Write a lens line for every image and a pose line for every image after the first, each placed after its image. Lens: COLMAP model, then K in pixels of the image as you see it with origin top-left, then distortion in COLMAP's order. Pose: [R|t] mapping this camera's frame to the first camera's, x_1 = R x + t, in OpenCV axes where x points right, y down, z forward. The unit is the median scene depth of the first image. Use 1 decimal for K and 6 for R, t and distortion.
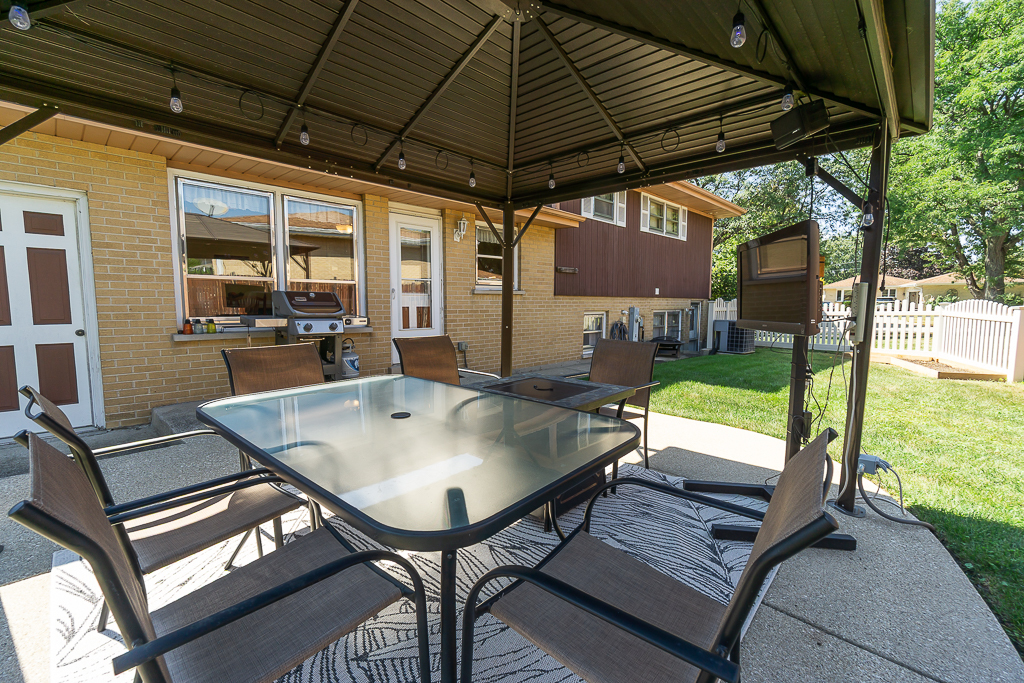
lens RADIAL K [[433.6, 0, 512.0], [0, 433.6, 341.5], [0, 0, 1]] dist [-0.000166, -0.000122]
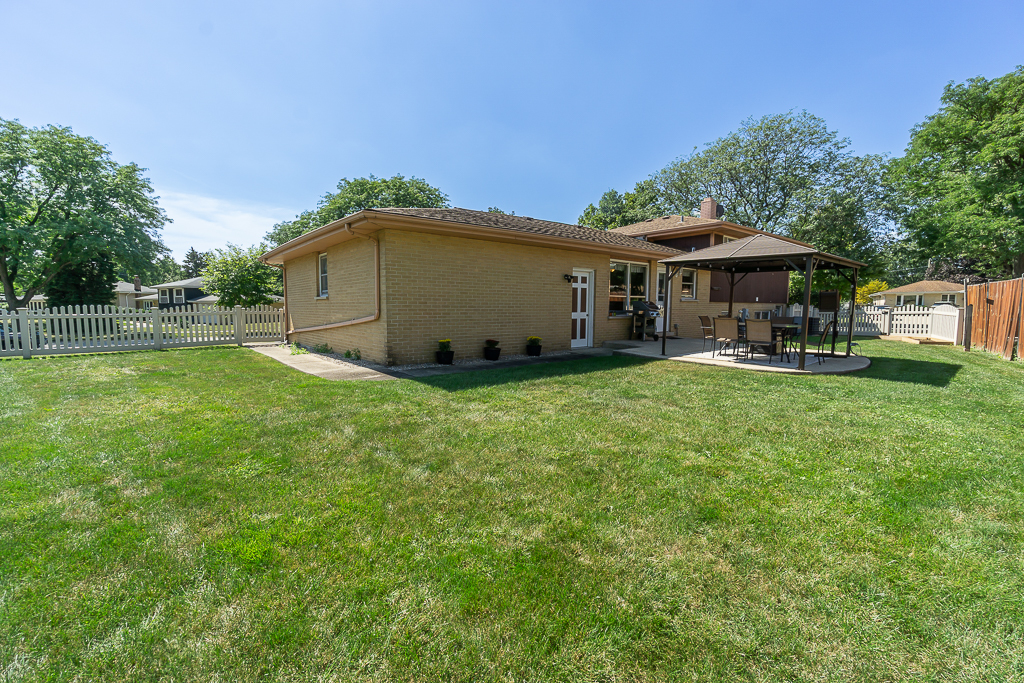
lens RADIAL K [[440.0, 0, 520.6], [0, 440.0, 343.9], [0, 0, 1]] dist [0.004214, 0.000171]
pose [[0.996821, 0.008313, -0.079242, -0.546555], [-0.008698, 0.999952, -0.004506, 0.089284], [0.079201, 0.005180, 0.996845, -0.943035]]
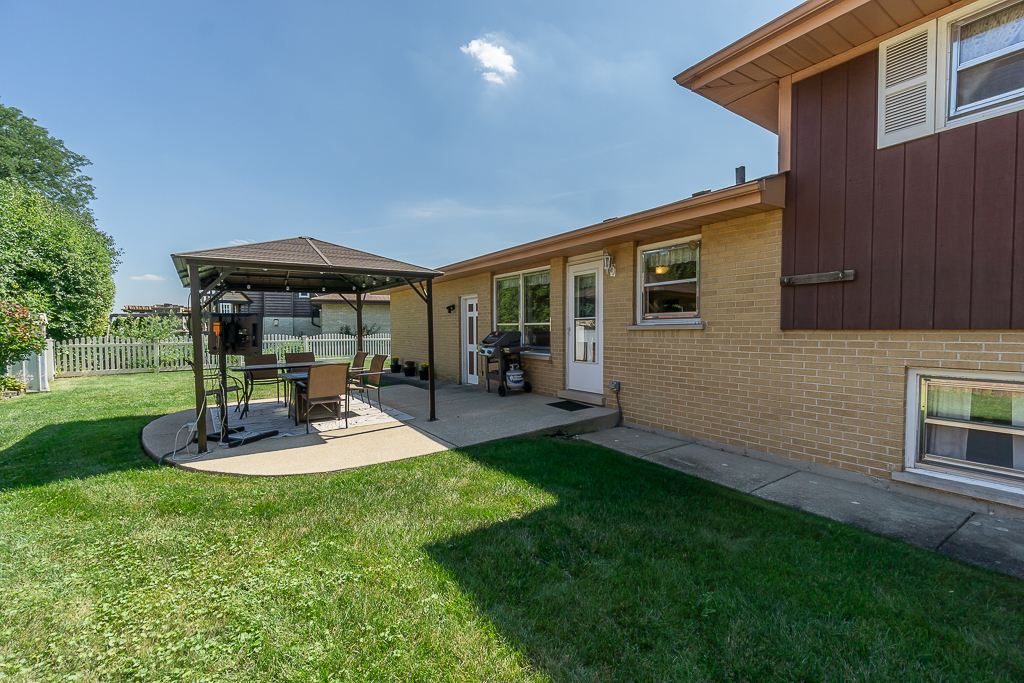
lens RADIAL K [[436.4, 0, 498.8], [0, 436.4, 341.9], [0, 0, 1]] dist [-0.001959, -0.000029]
pose [[-0.224799, 0.025145, -0.974081, 0.700705], [-0.086993, 0.995157, 0.045765, -0.085534], [0.970514, 0.095026, -0.221523, 0.778168]]
